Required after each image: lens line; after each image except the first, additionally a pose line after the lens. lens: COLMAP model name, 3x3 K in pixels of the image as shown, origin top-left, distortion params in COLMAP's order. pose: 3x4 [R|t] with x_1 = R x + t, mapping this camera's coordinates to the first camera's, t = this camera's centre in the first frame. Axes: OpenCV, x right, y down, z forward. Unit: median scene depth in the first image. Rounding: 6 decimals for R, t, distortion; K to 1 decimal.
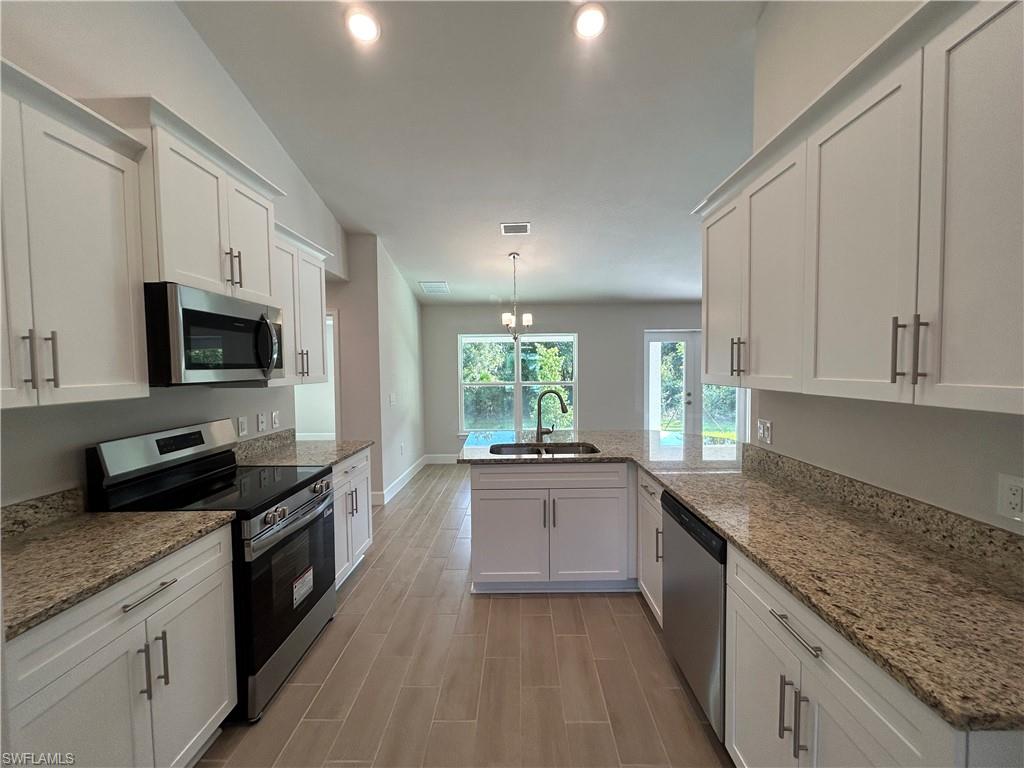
lens RADIAL K [[407.2, 0, 516.1], [0, 407.2, 381.8], [0, 0, 1]] dist [0.001615, 0.000226]
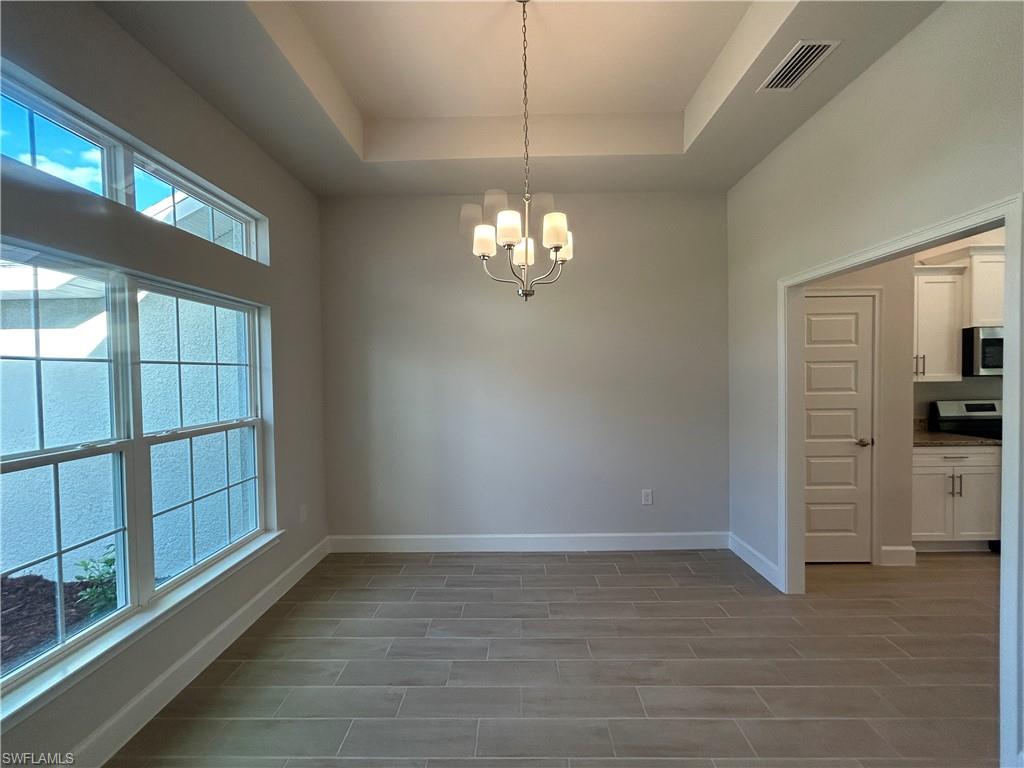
lens RADIAL K [[413.3, 0, 512.1], [0, 413.3, 383.1], [0, 0, 1]] dist [0.001858, 0.000467]
pose [[-0.008073, 0.035809, -0.999326, 1.323729], [-0.022648, 0.999096, 0.035983, 0.022765], [0.999711, 0.022923, -0.007254, -1.374673]]
